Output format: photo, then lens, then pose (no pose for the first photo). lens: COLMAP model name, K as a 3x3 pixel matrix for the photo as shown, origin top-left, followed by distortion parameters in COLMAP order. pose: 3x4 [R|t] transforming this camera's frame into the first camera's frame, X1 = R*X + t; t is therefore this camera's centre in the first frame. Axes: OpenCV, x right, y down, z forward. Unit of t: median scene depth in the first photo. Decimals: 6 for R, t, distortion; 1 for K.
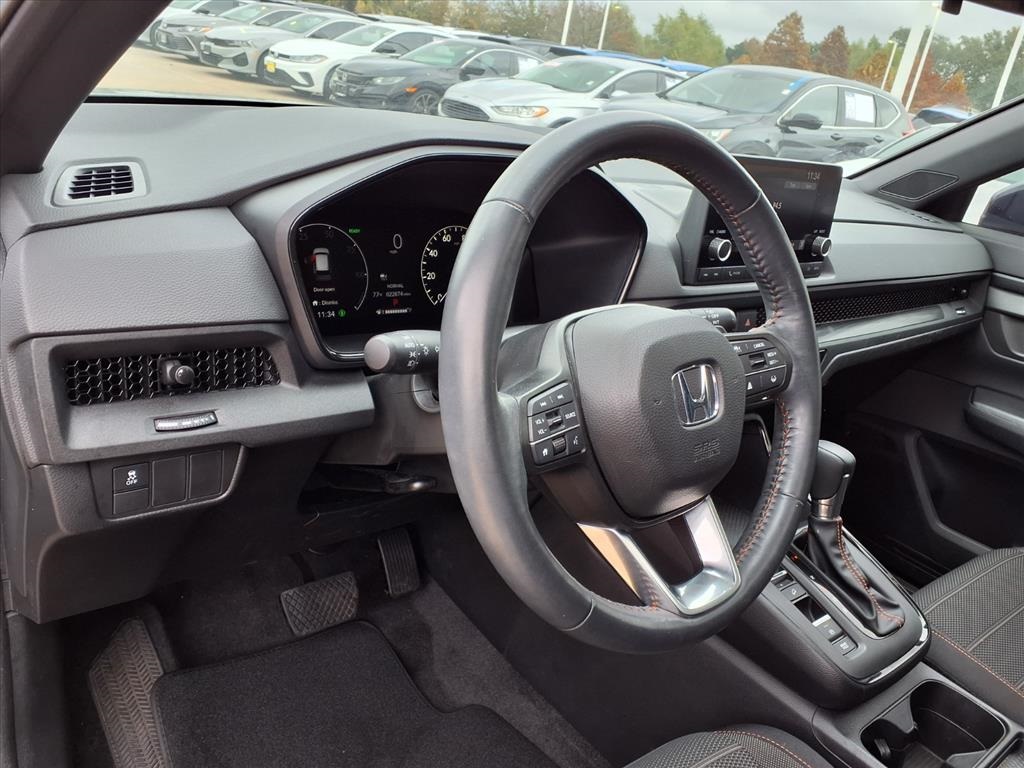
lens RADIAL K [[828.1, 0, 522.5], [0, 828.1, 381.4], [0, 0, 1]] dist [0.001493, 0.009165]
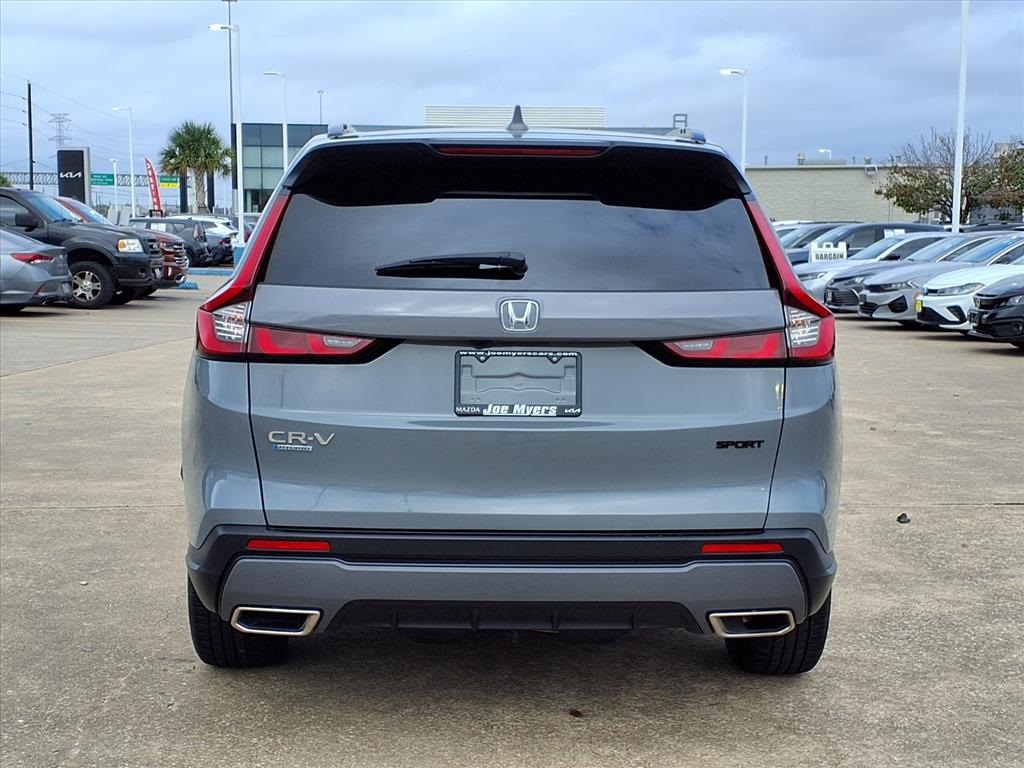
lens RADIAL K [[1484.8, 0, 512.0], [0, 1484.8, 384.0], [0, 0, 1]] dist [0.304623, -1.054412]
pose [[0.762608, -0.101188, -0.638898, 0.327531], [-0.117964, 0.949372, -0.291167, 0.165649], [0.636014, 0.297413, 0.712061, -0.270530]]
